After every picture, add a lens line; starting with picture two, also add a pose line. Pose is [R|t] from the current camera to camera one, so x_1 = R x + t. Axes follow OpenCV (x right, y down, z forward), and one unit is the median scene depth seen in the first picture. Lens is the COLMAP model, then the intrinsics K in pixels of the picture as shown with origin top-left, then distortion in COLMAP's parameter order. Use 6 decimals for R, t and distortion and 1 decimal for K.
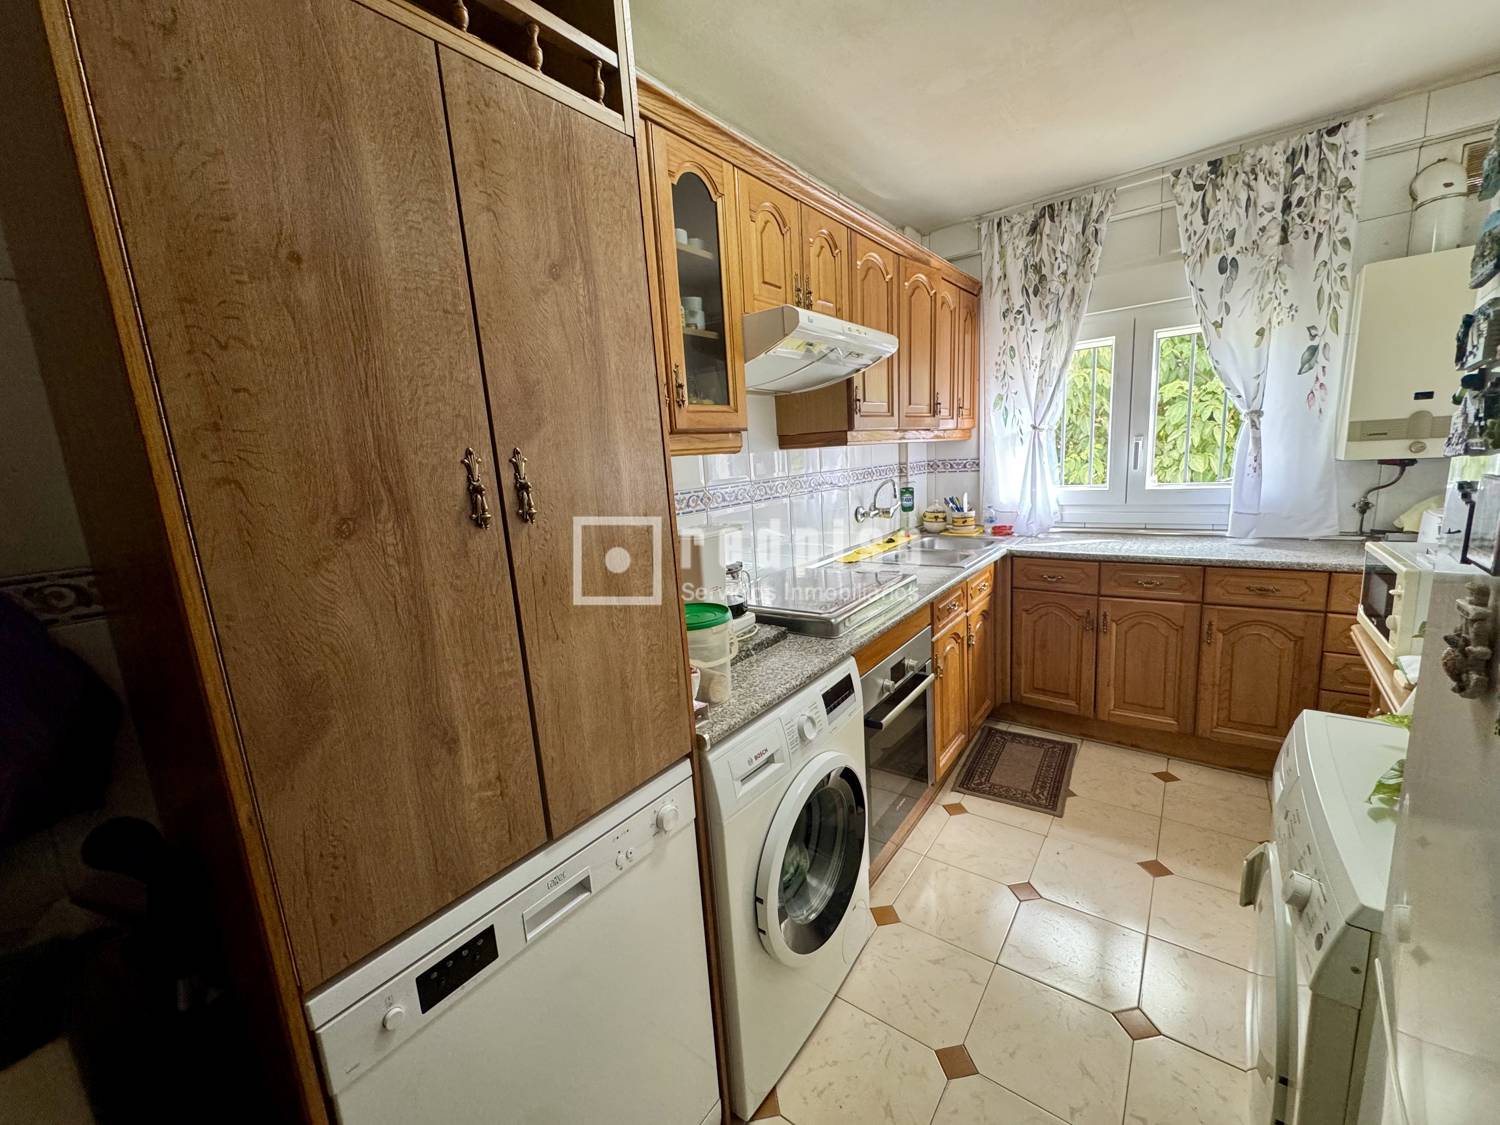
lens RADIAL K [[599.9, 0, 748.4], [0, 599.9, 561.0], [0, 0, 1]] dist [-0.001251, -0.000185]
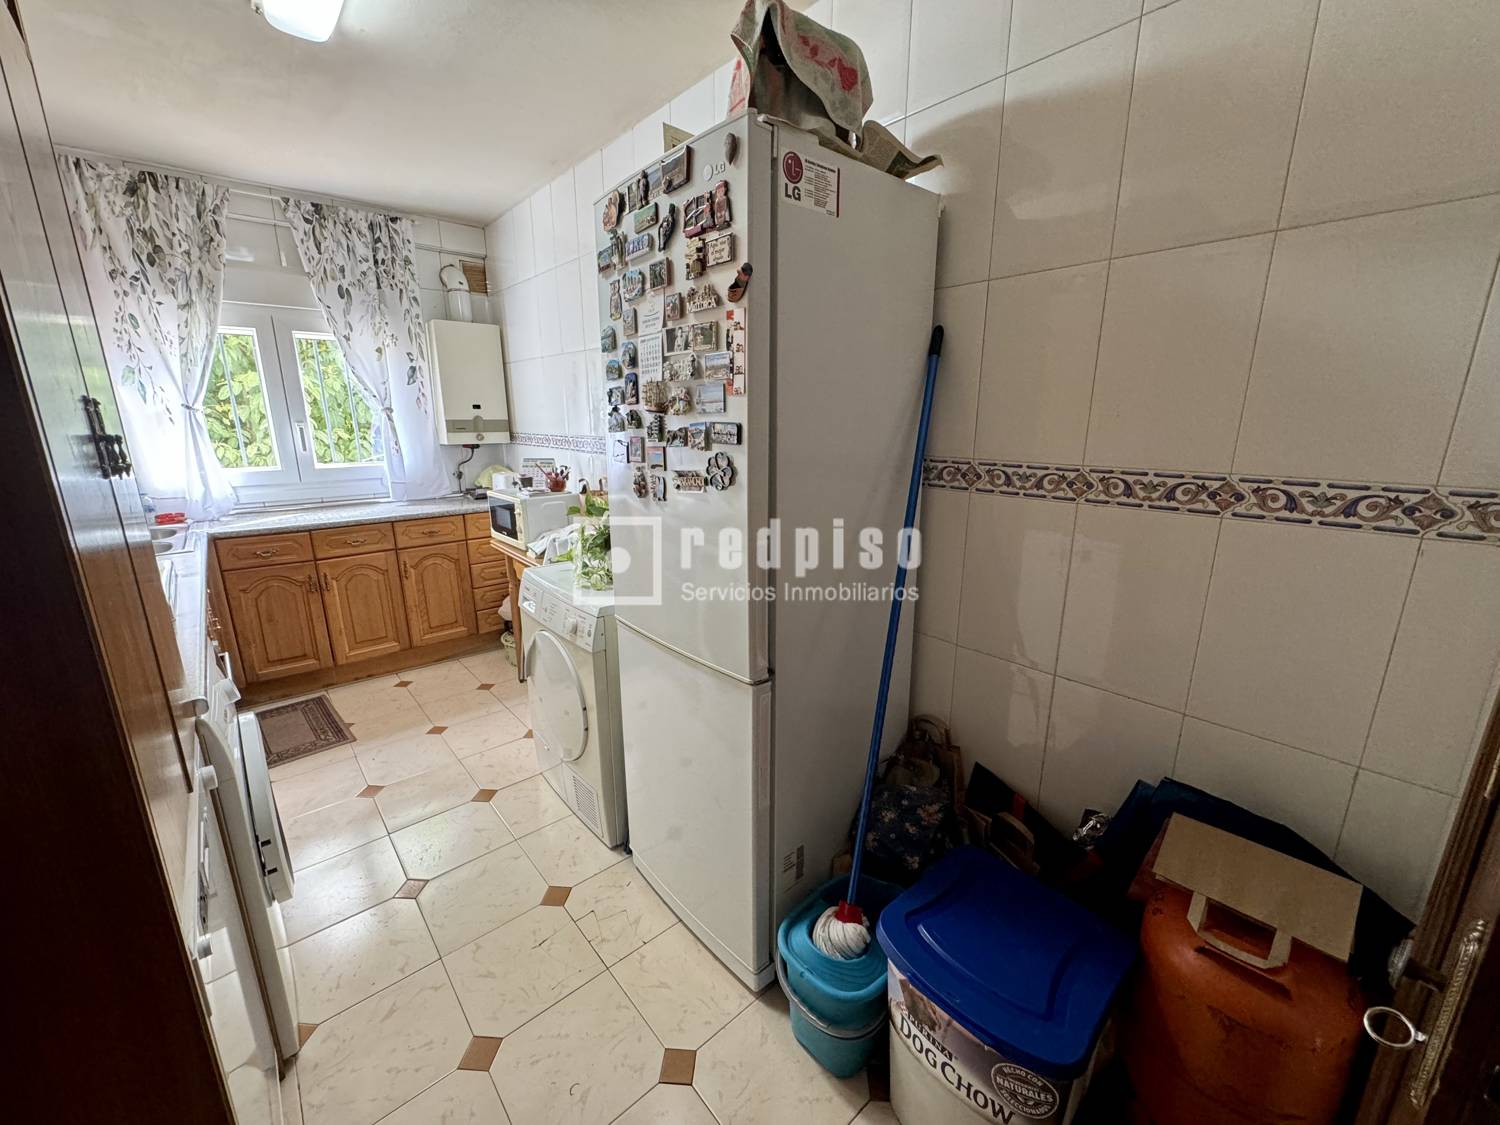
lens RADIAL K [[599.9, 0, 749.1], [0, 599.9, 564.9], [0, 0, 1]] dist [-0.001251, -0.000185]
pose [[0.198953, -0.174788, 0.964296, -0.361856], [0.160128, 0.976541, 0.143969, 0.034185], [-0.966838, 0.125768, 0.222274, -0.059830]]
